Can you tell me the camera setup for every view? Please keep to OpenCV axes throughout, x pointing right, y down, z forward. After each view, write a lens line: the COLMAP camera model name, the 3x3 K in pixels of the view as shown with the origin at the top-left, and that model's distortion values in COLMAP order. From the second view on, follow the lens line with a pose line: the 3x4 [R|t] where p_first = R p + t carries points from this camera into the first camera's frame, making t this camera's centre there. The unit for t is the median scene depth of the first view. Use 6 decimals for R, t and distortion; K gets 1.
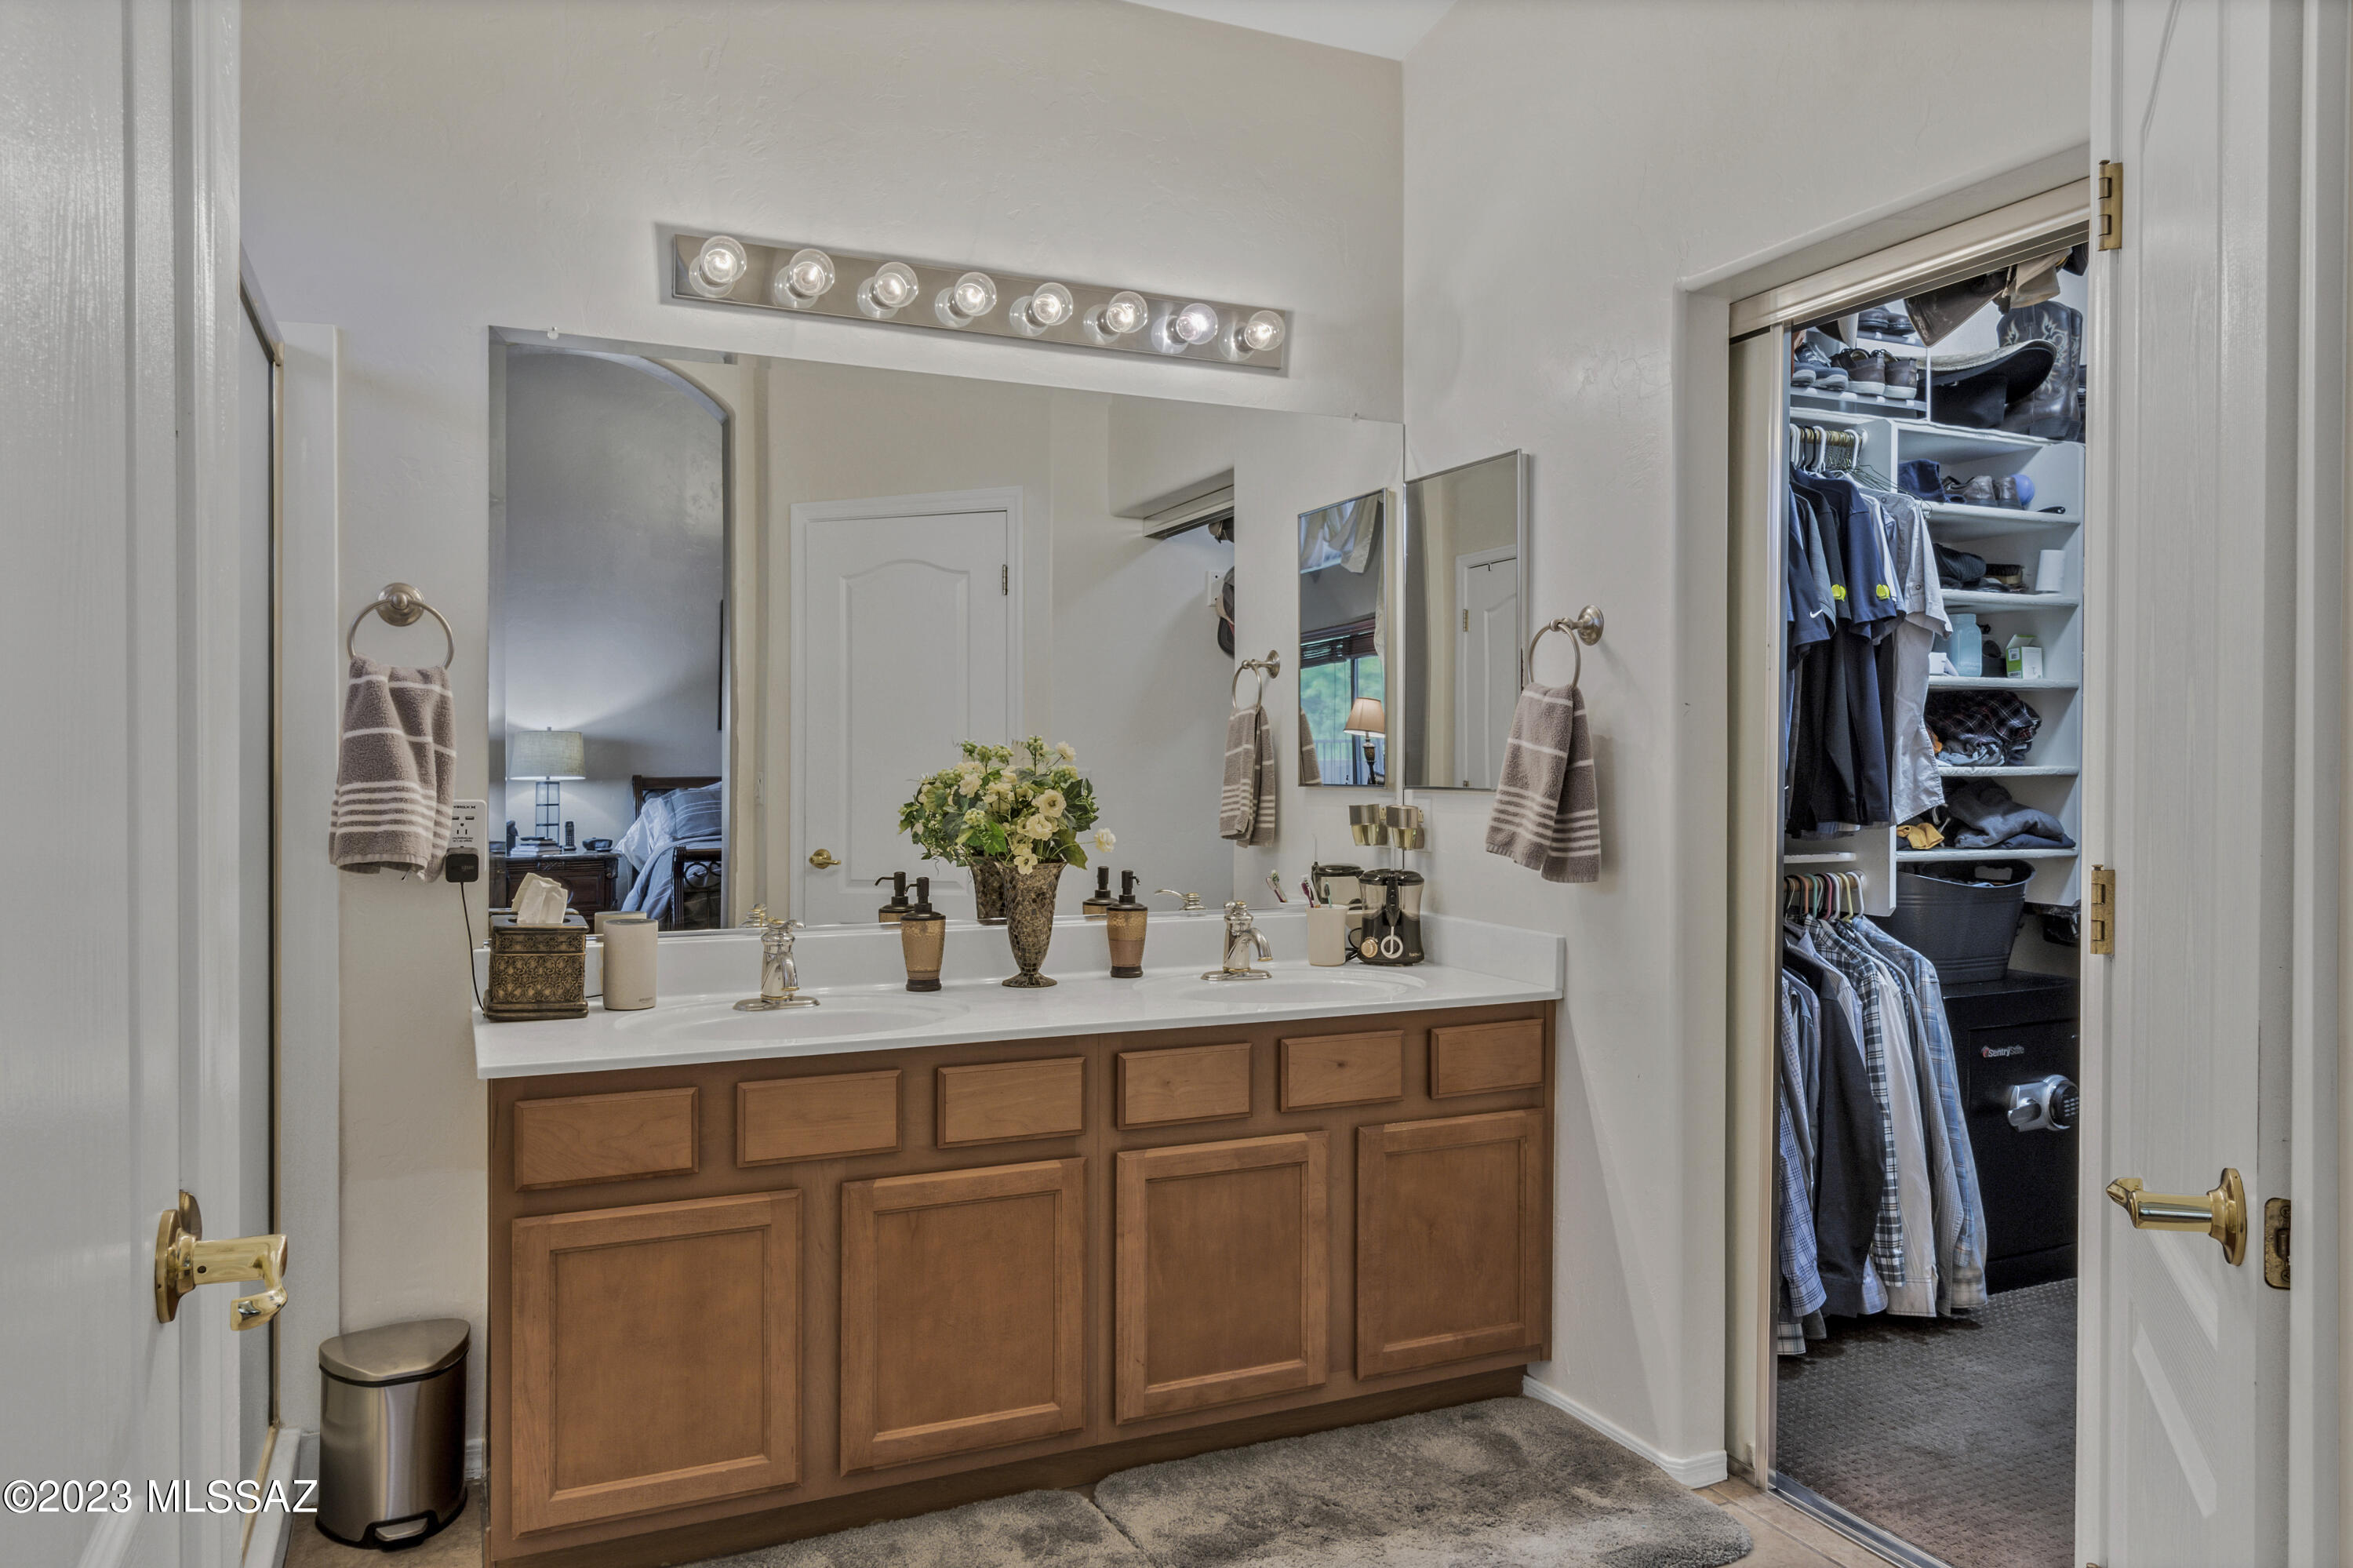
lens RADIAL K [[1475.0, 0, 1176.5], [0, 1475.0, 784.0], [0, 0, 1]] dist [-0.002394, 0.000001]
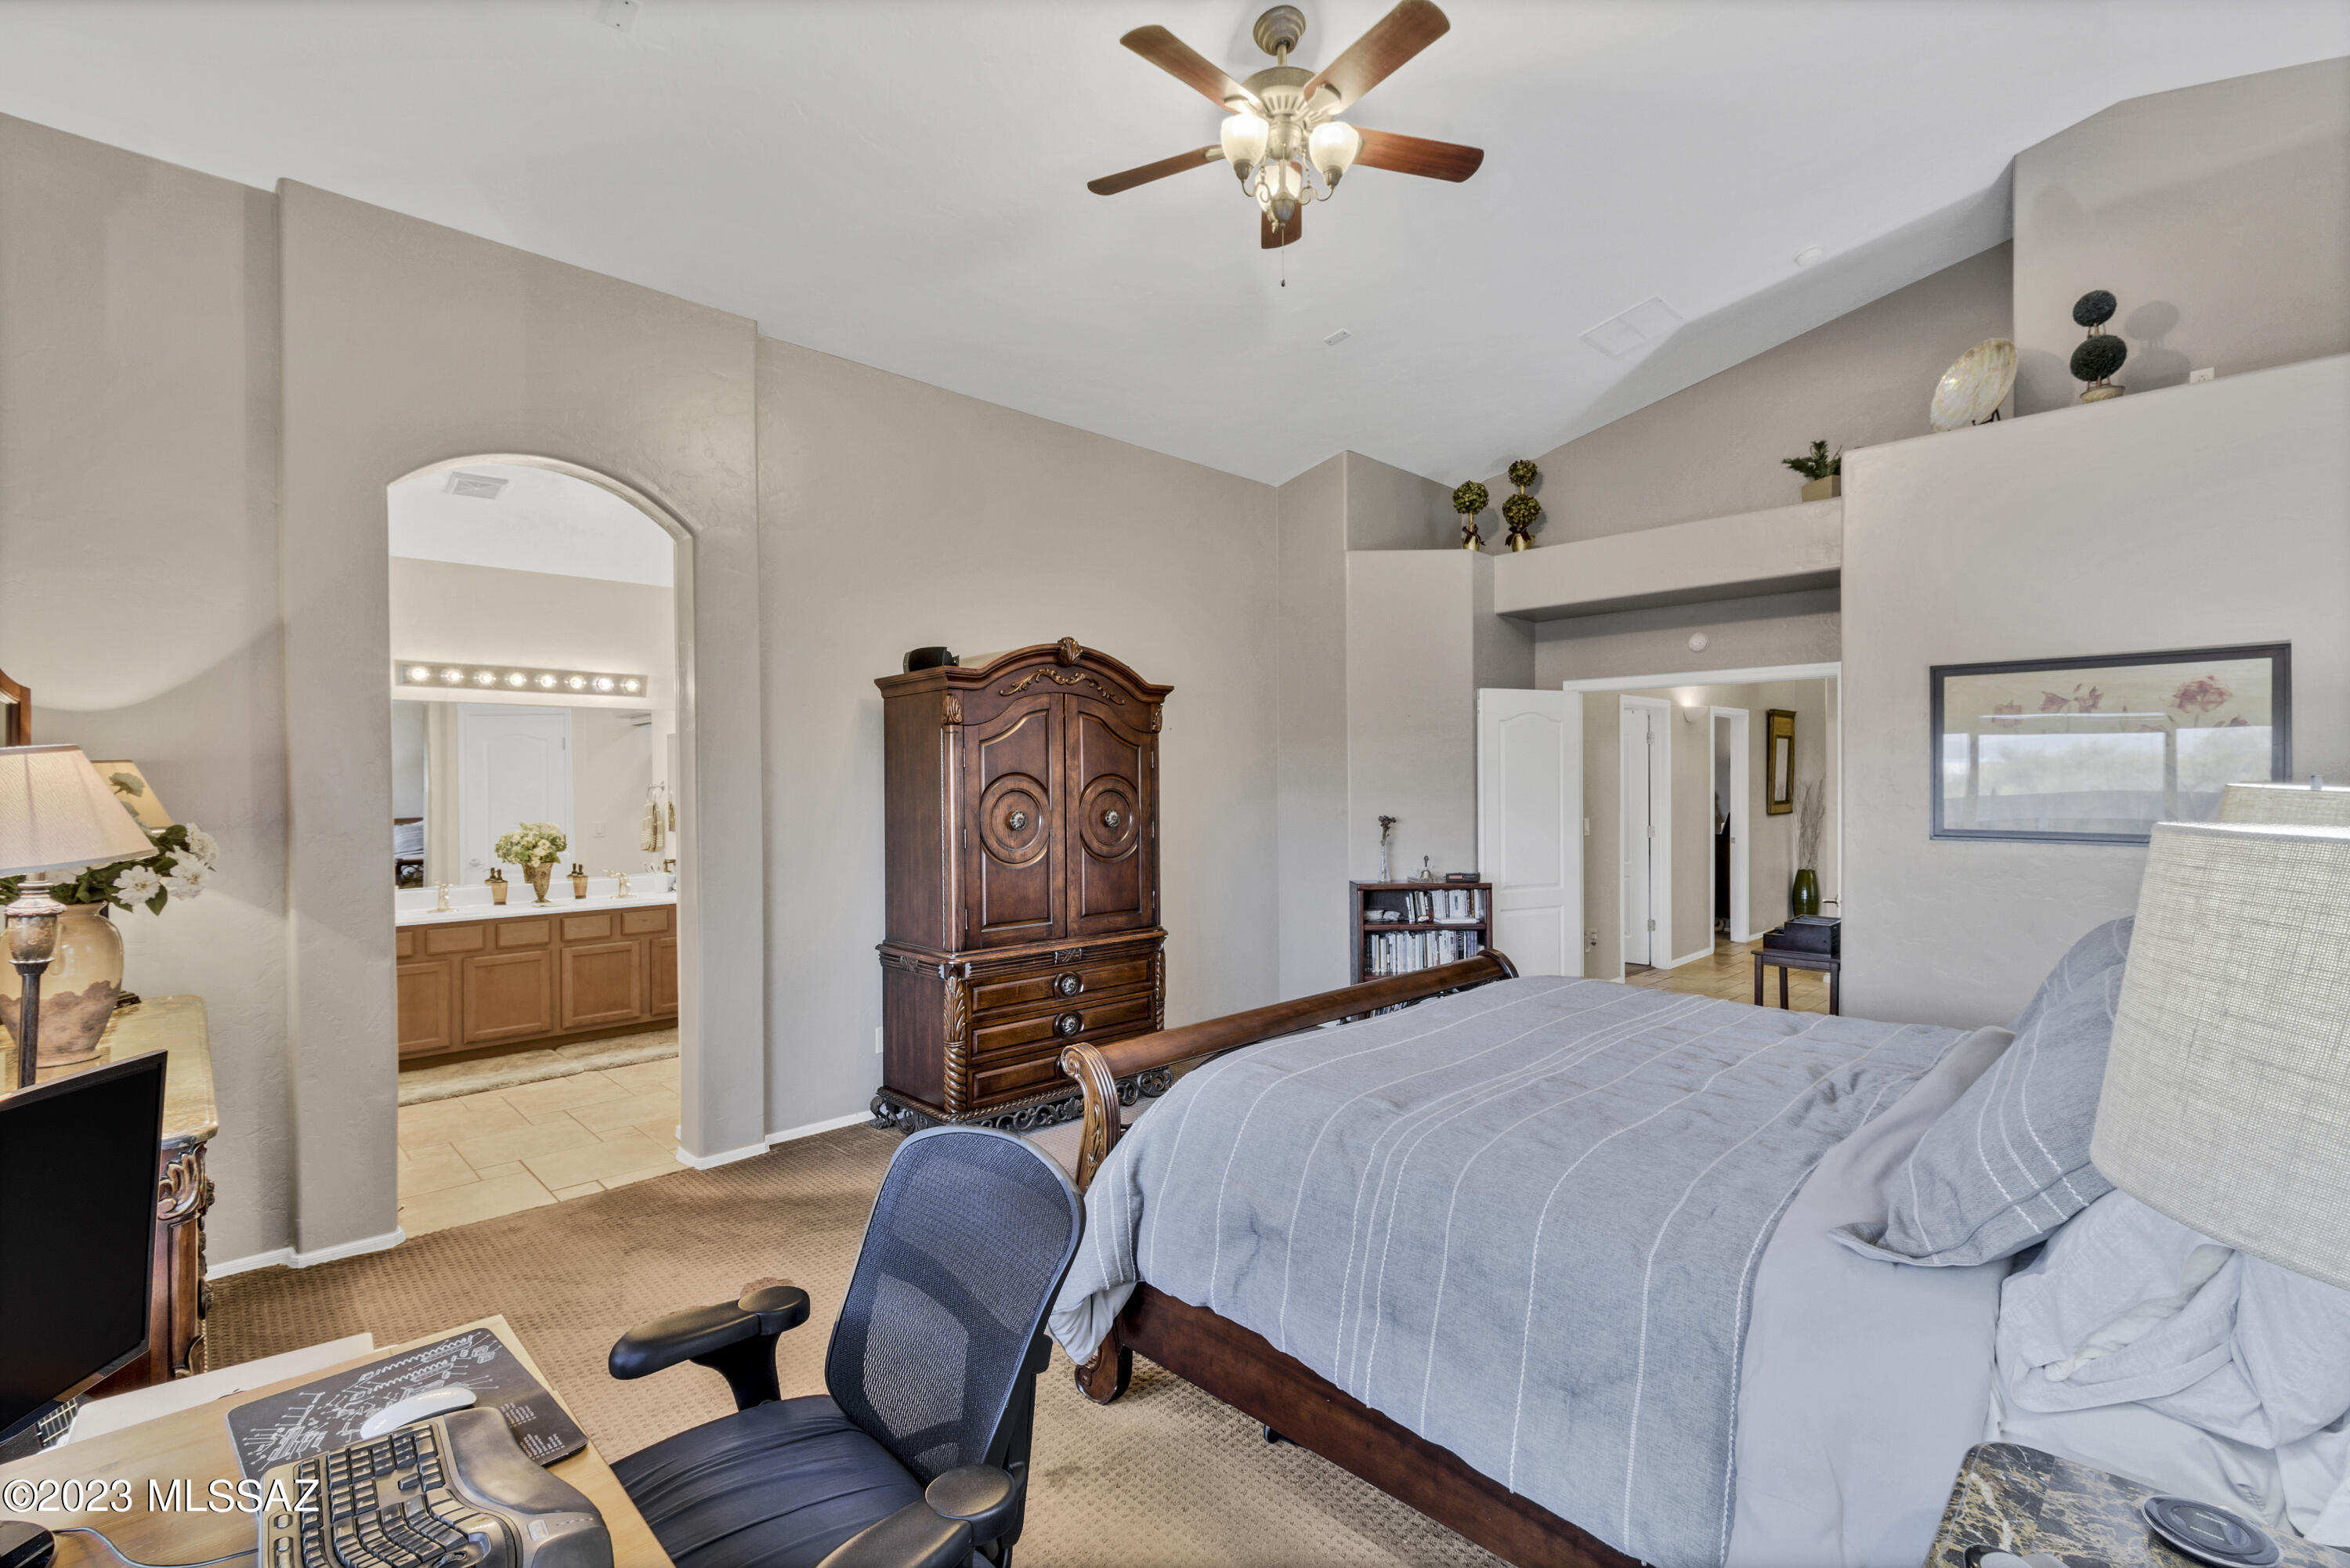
lens RADIAL K [[996.6, 0, 1175.0], [0, 996.6, 784.0], [0, 0, 1]] dist [-0.003229, -0.000286]
pose [[0.940912, -0.009699, 0.338511, 0.471317], [0.012819, 0.999893, -0.006980, -0.084382], [-0.338408, 0.010907, 0.940936, -1.492385]]
